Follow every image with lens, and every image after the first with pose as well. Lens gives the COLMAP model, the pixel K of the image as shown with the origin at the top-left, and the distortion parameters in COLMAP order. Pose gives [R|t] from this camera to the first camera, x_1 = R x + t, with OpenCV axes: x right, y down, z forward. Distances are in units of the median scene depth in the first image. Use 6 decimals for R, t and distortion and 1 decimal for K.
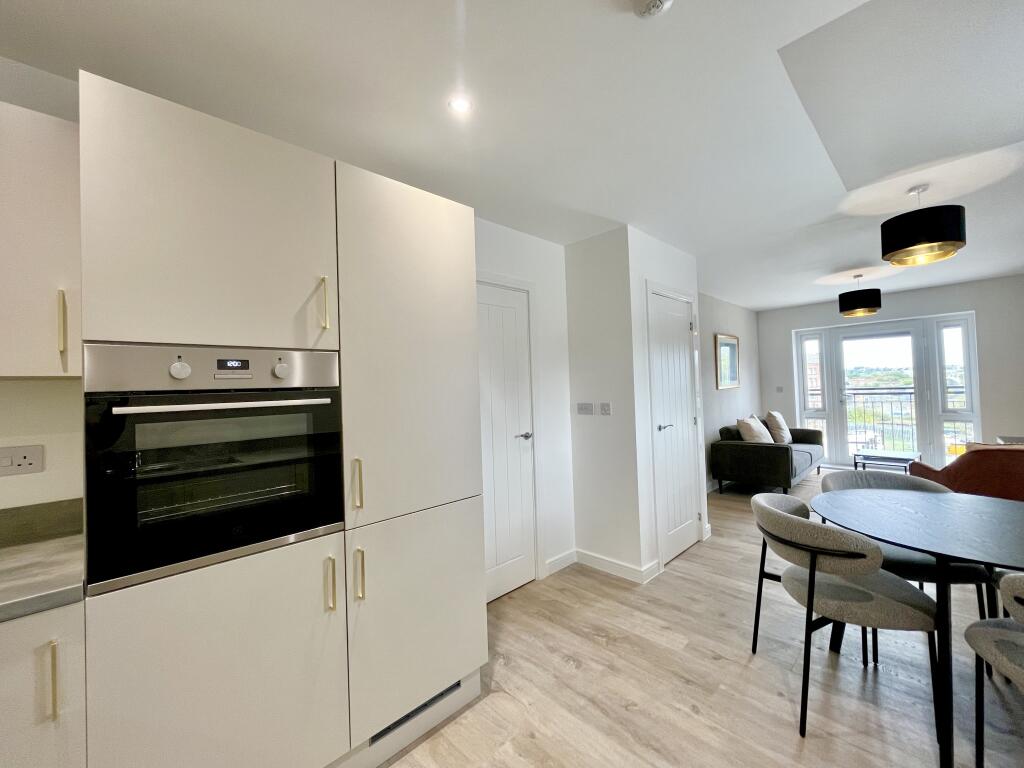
lens RADIAL K [[413.6, 0, 516.2], [0, 413.6, 379.9], [0, 0, 1]] dist [0.000176, -0.000866]
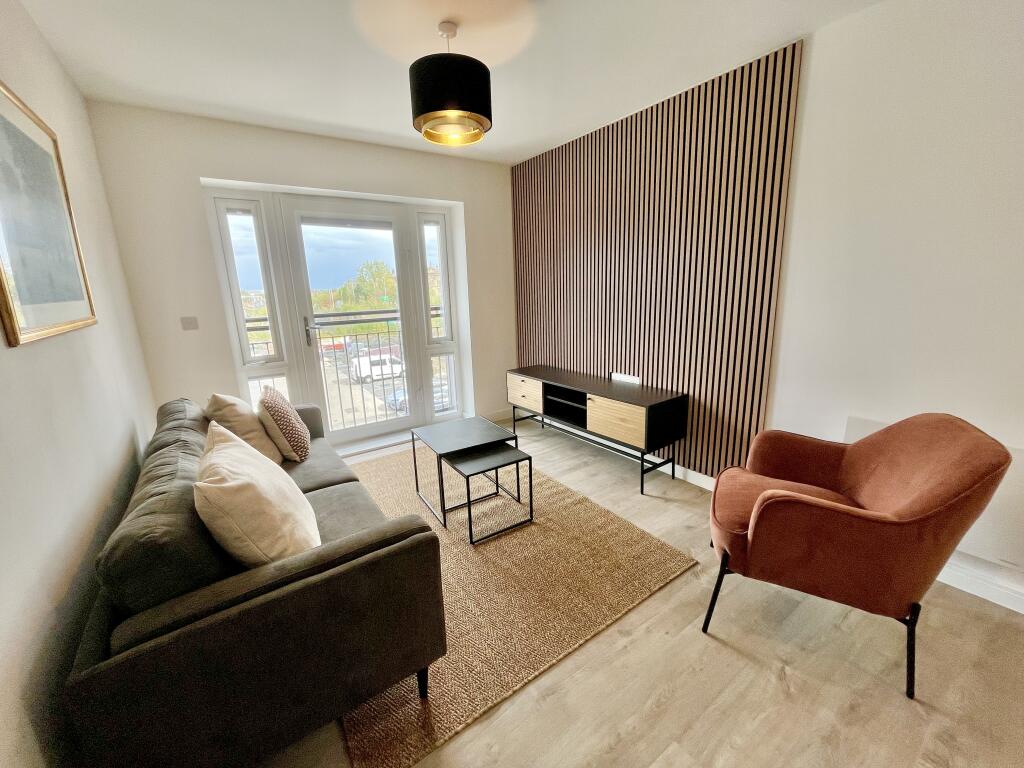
lens RADIAL K [[413.6, 0, 514.1], [0, 413.6, 378.5], [0, 0, 1]] dist [0.000176, -0.000866]
pose [[0.167138, -0.183883, 0.968634, 0.333160], [0.007572, 0.982664, 0.185240, 0.003933], [-0.985905, -0.023626, 0.165632, 0.731556]]
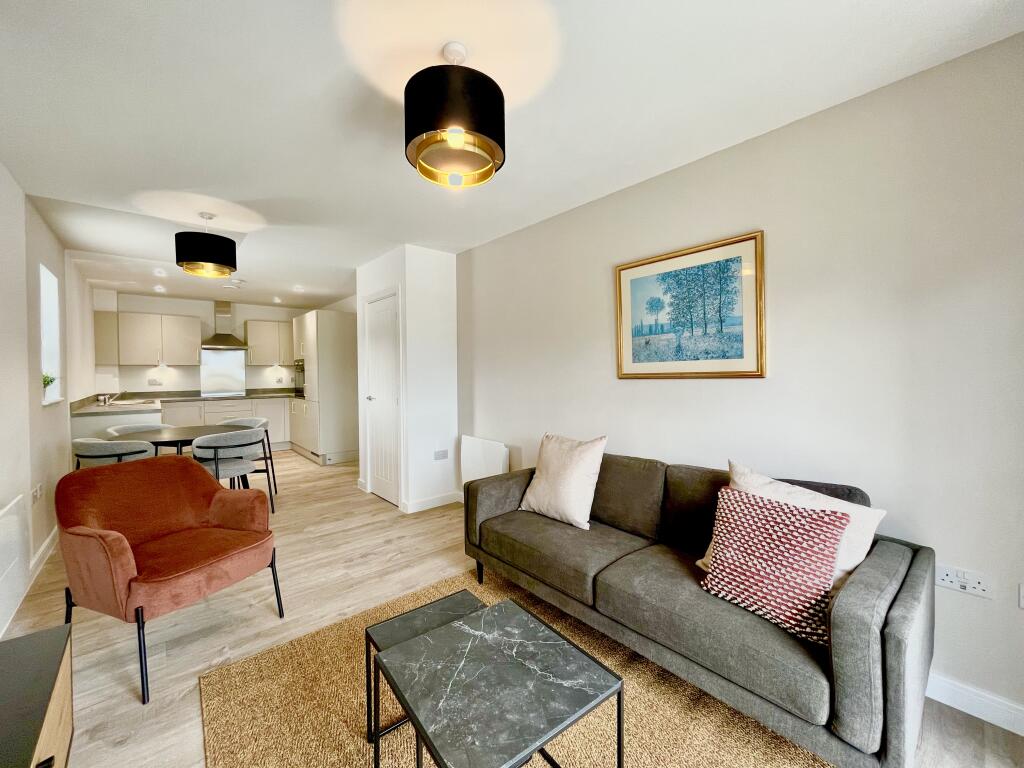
lens RADIAL K [[413.6, 0, 515.0], [0, 413.6, 379.6], [0, 0, 1]] dist [0.000176, -0.000866]
pose [[-0.058889, 0.054072, -0.996799, 0.987876], [0.028922, 0.998205, 0.052440, -0.005961], [0.997845, -0.025741, -0.060348, 0.897989]]
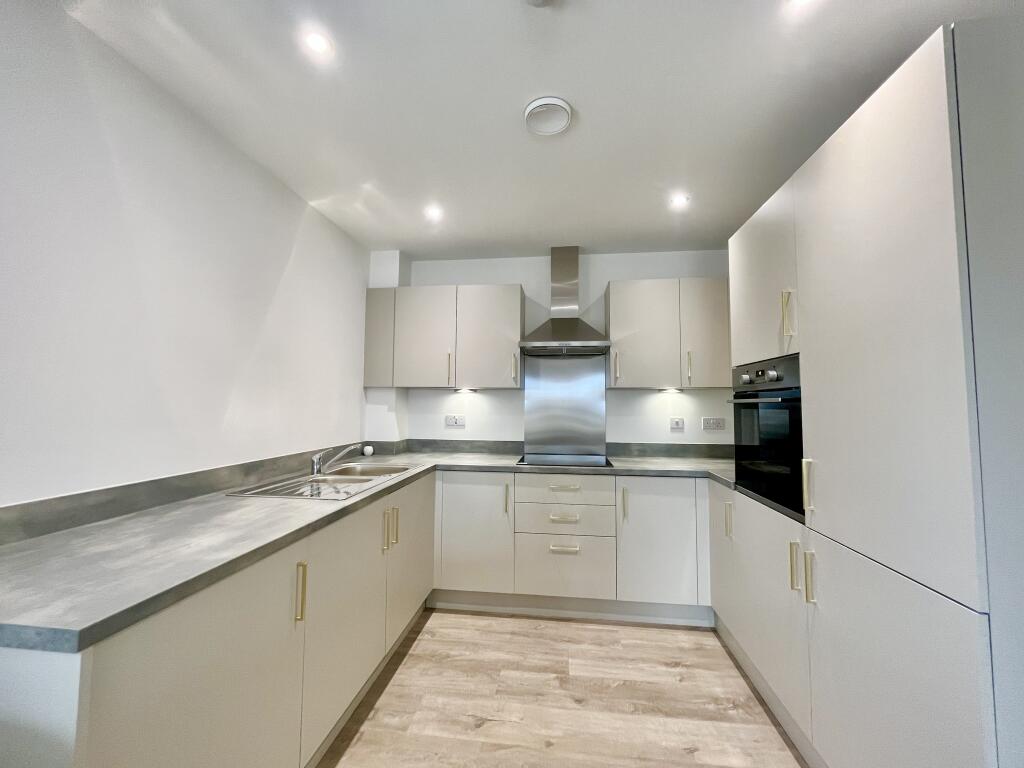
lens RADIAL K [[413.6, 0, 513.7], [0, 413.6, 381.3], [0, 0, 1]] dist [0.000176, -0.000866]
pose [[-0.782806, -0.006871, -0.622228, 0.205969], [0.031888, 0.998182, -0.051141, 0.007714], [0.621448, -0.059875, -0.781164, 0.350656]]
